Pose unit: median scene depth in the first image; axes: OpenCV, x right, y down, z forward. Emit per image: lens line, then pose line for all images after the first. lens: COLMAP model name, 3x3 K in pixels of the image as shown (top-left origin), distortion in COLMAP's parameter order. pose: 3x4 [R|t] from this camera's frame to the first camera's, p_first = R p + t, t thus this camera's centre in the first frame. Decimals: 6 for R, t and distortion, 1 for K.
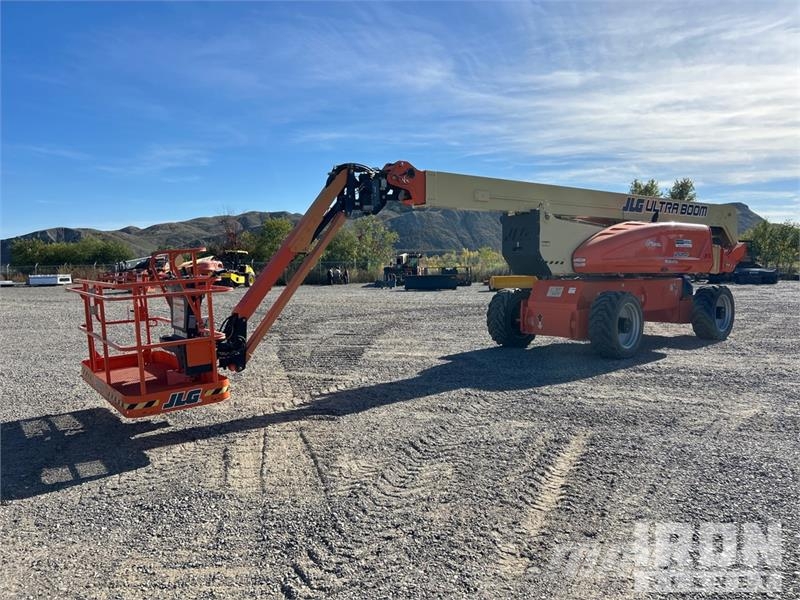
lens RADIAL K [[583.4, 0, 400.9], [0, 583.4, 314.0], [0, 0, 1]] dist [0.093051, -0.151675]
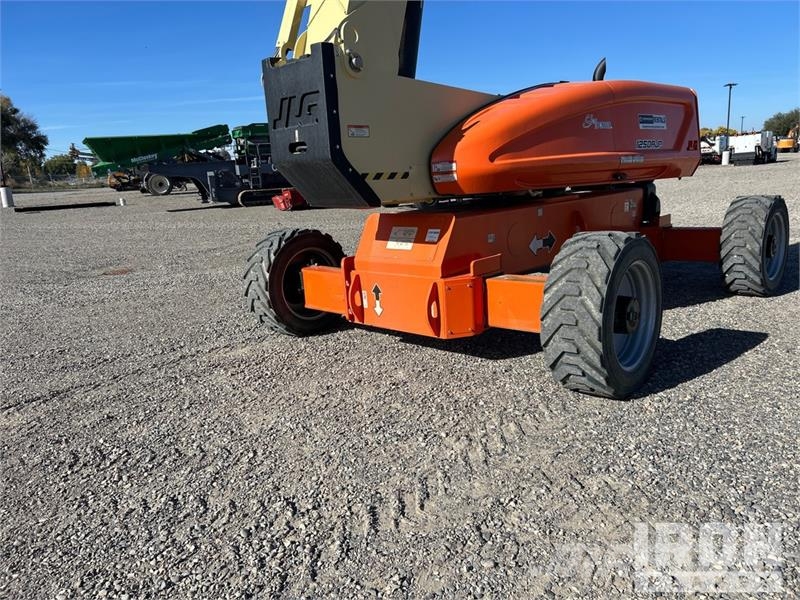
lens RADIAL K [[592.4, 0, 397.8], [0, 592.4, 305.5], [0, 0, 1]] dist [0.044307, -0.049721]
pose [[0.992322, -0.076497, 0.097192, 0.192479], [0.062882, 0.988690, 0.136153, -0.045470], [-0.106508, -0.128996, 0.985909, 0.483735]]
